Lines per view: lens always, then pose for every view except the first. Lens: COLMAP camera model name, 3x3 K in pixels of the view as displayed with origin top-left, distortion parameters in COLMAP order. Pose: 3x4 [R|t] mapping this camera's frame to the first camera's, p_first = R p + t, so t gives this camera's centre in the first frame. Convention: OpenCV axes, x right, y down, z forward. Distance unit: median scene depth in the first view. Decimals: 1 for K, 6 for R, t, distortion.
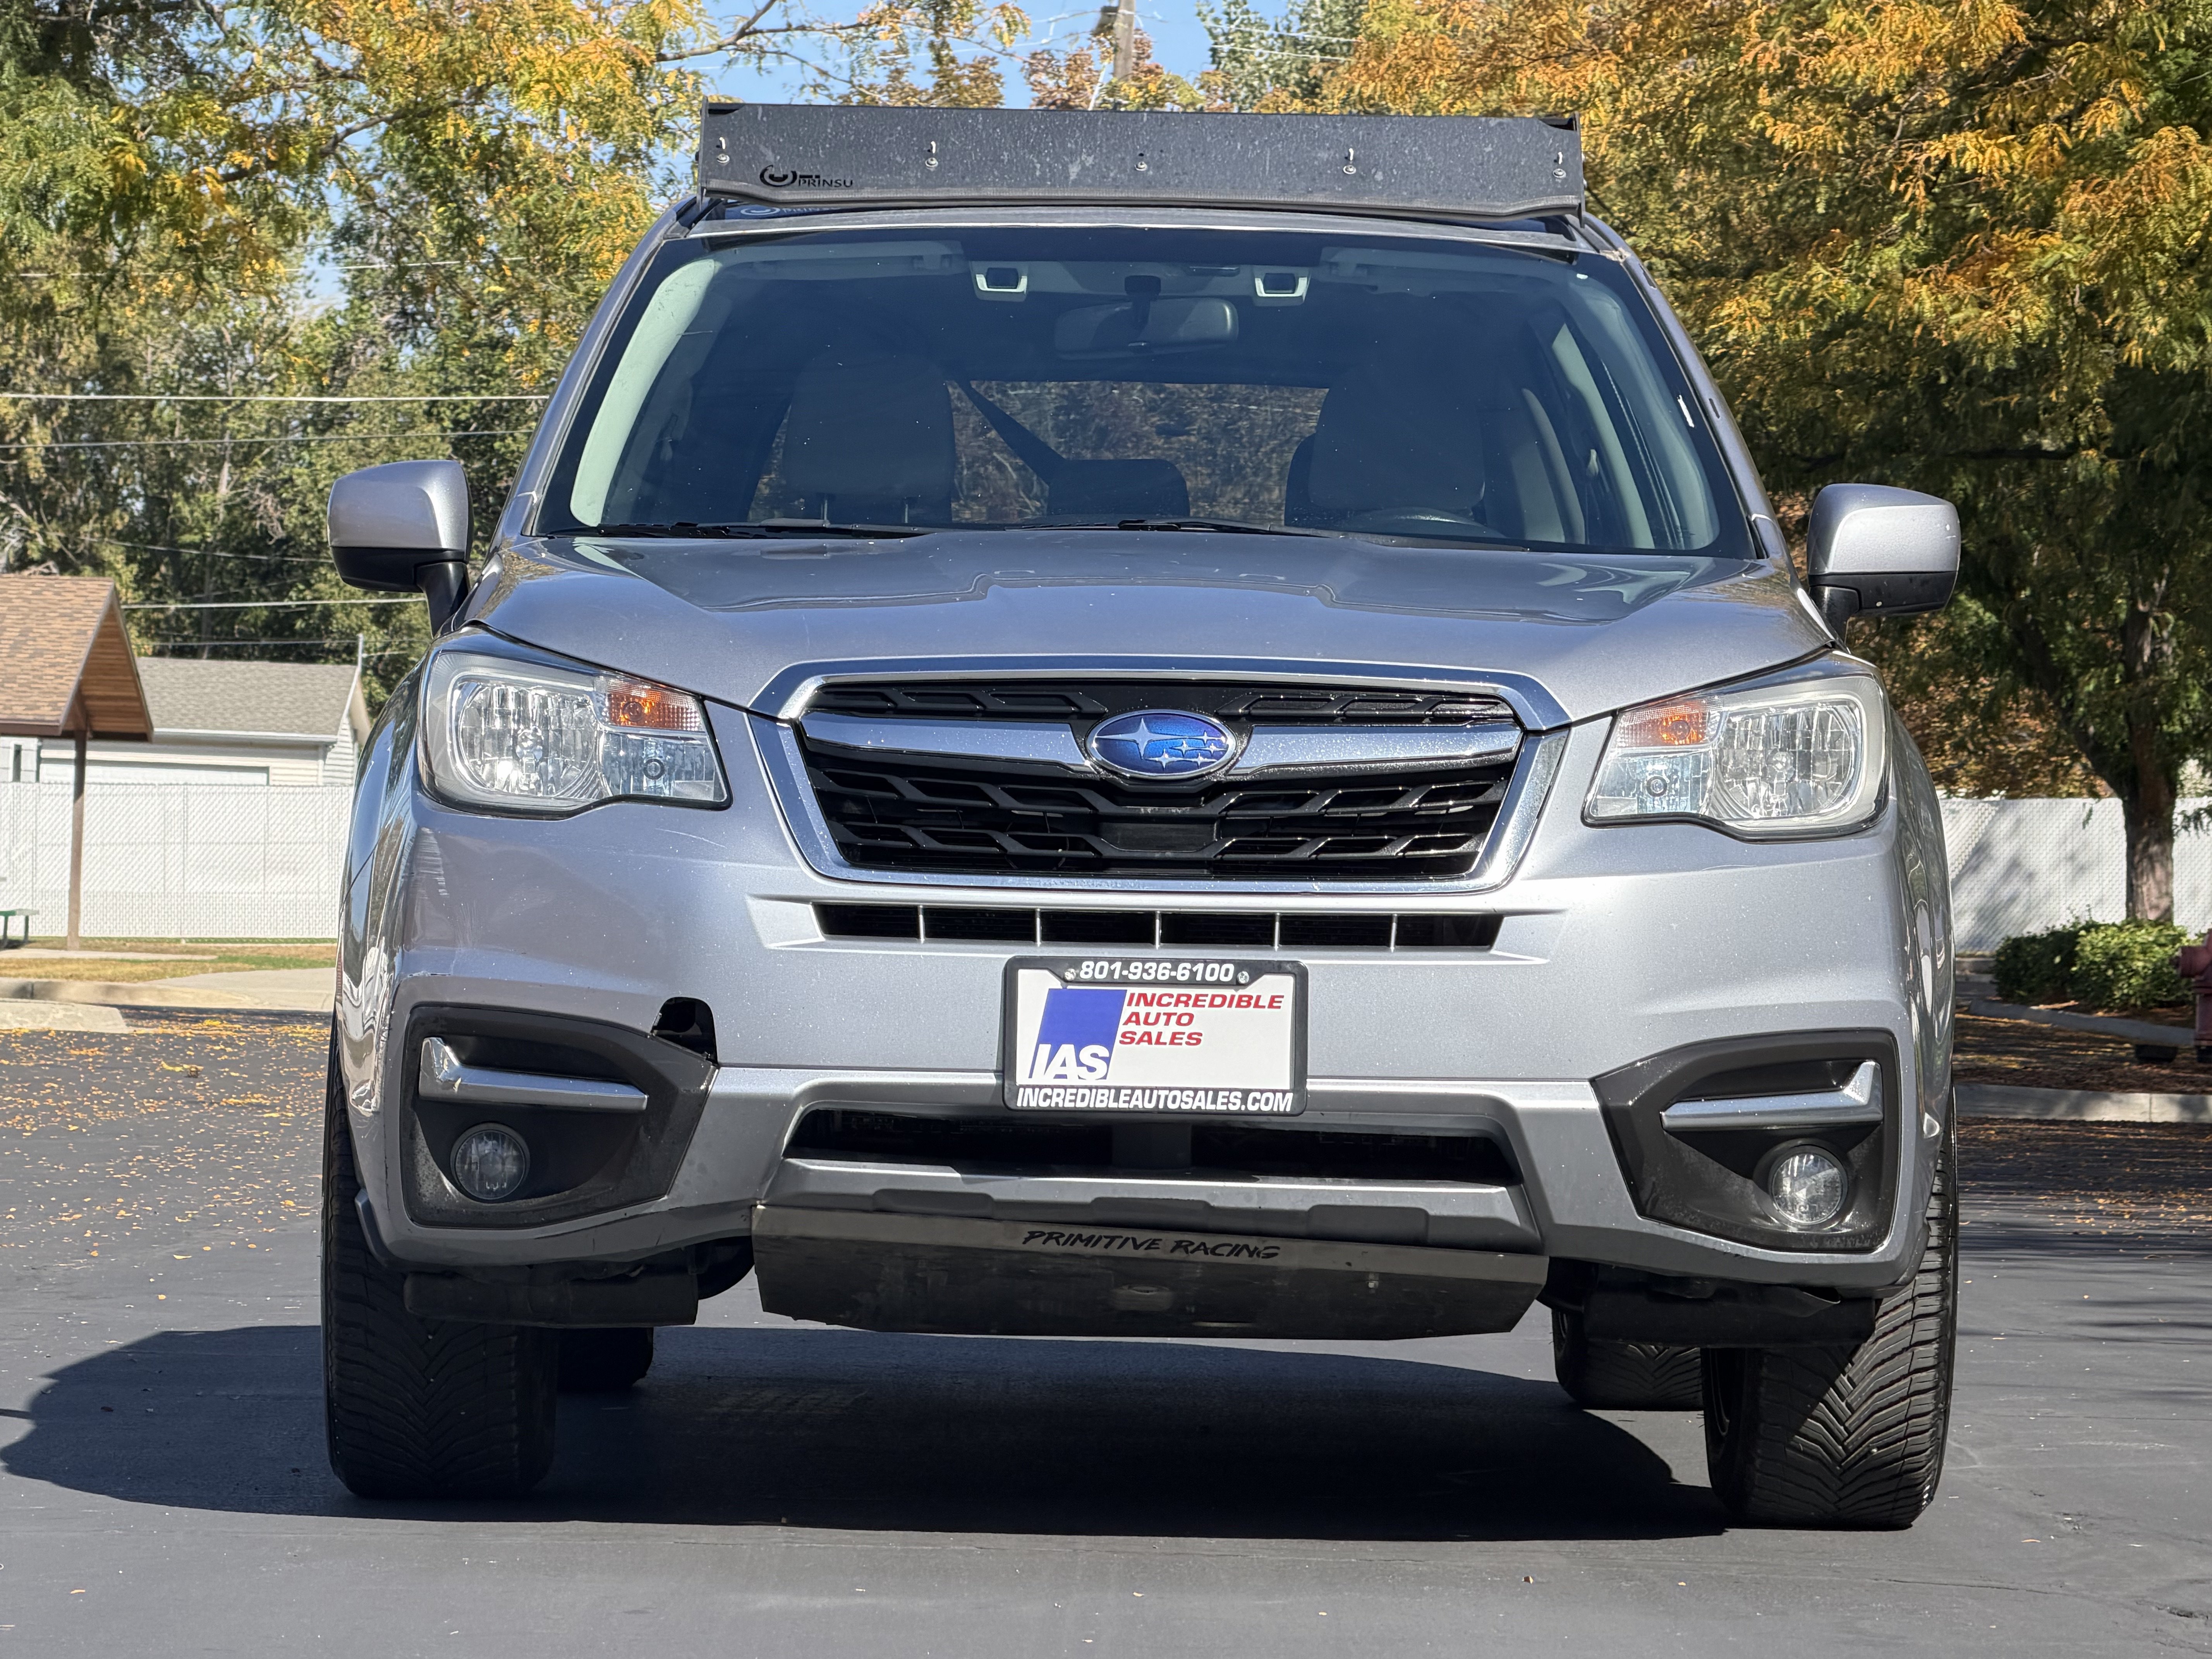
lens RADIAL K [[8787.2, 0, 1031.1], [0, 8787.2, 830.4], [0, 0, 1]] dist [0.303685, -0.083883]
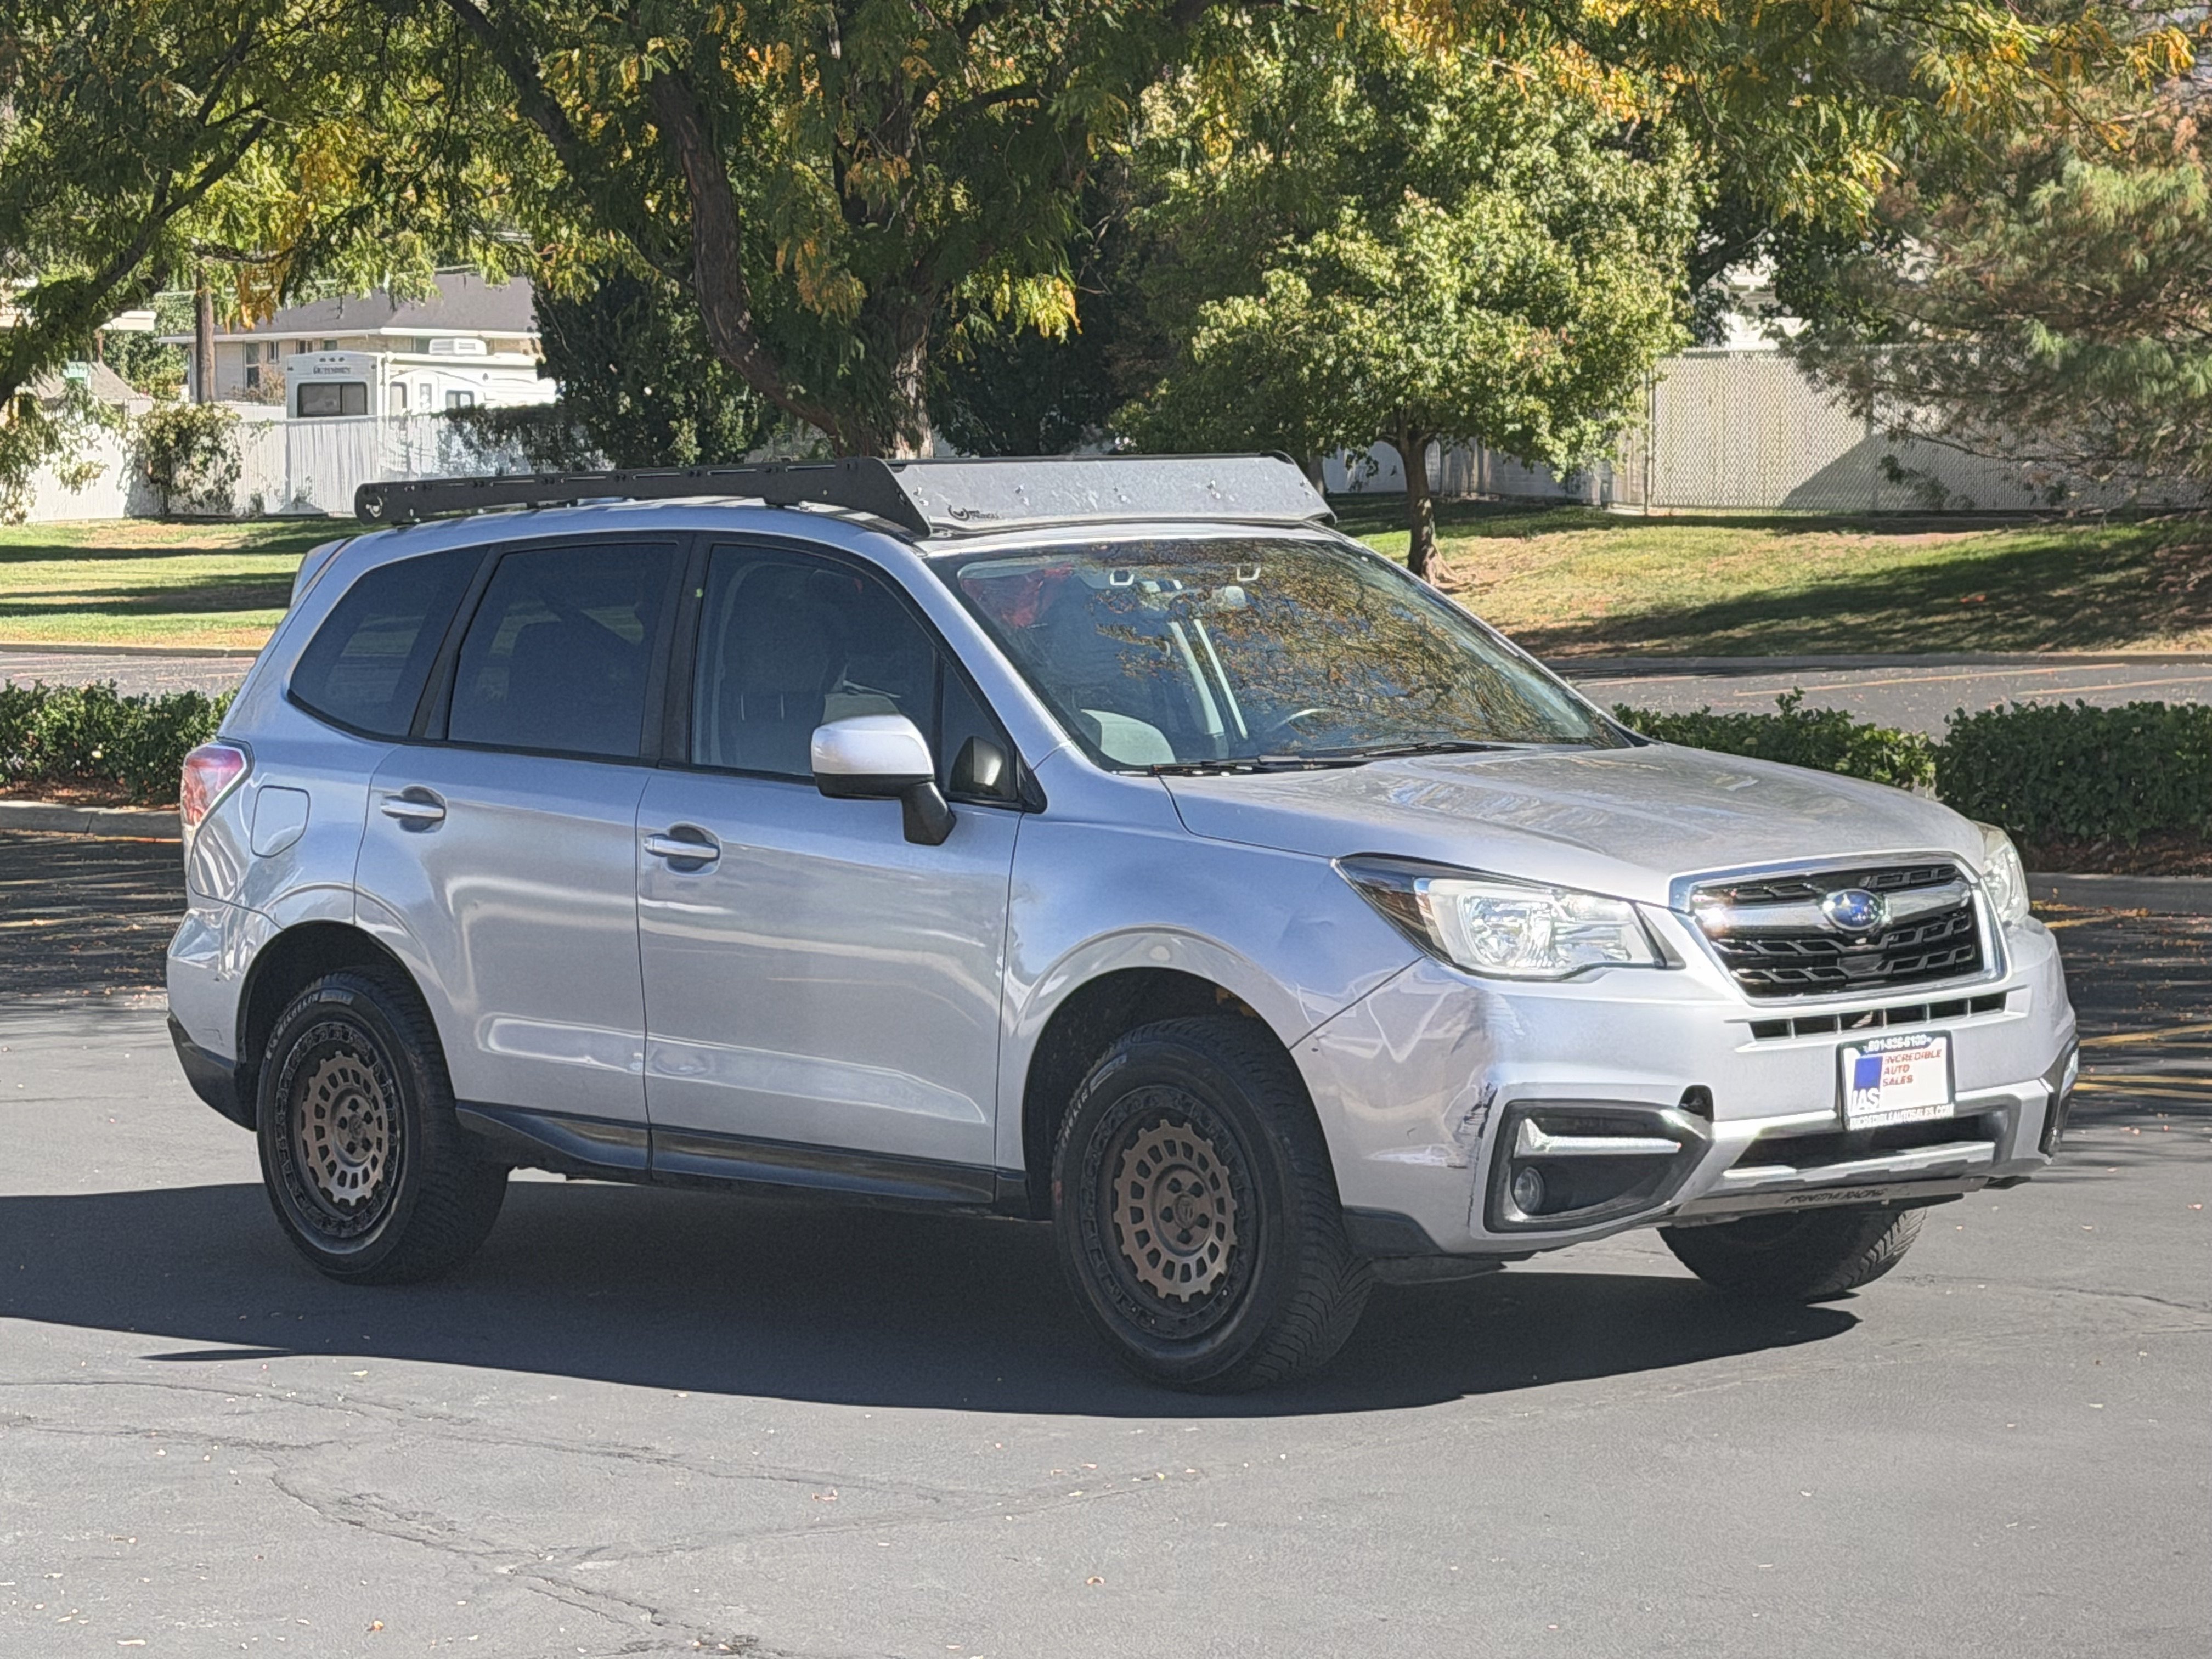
lens RADIAL K [[5977.6, 0, 1106.0], [0, 5977.6, 829.5], [0, 0, 1]] dist [0.117746, 0.653674]
pose [[0.735286, -0.075353, 0.673555, -0.888786], [0.029233, 0.996401, 0.079558, -0.123863], [-0.677126, -0.038808, 0.734843, 0.235850]]
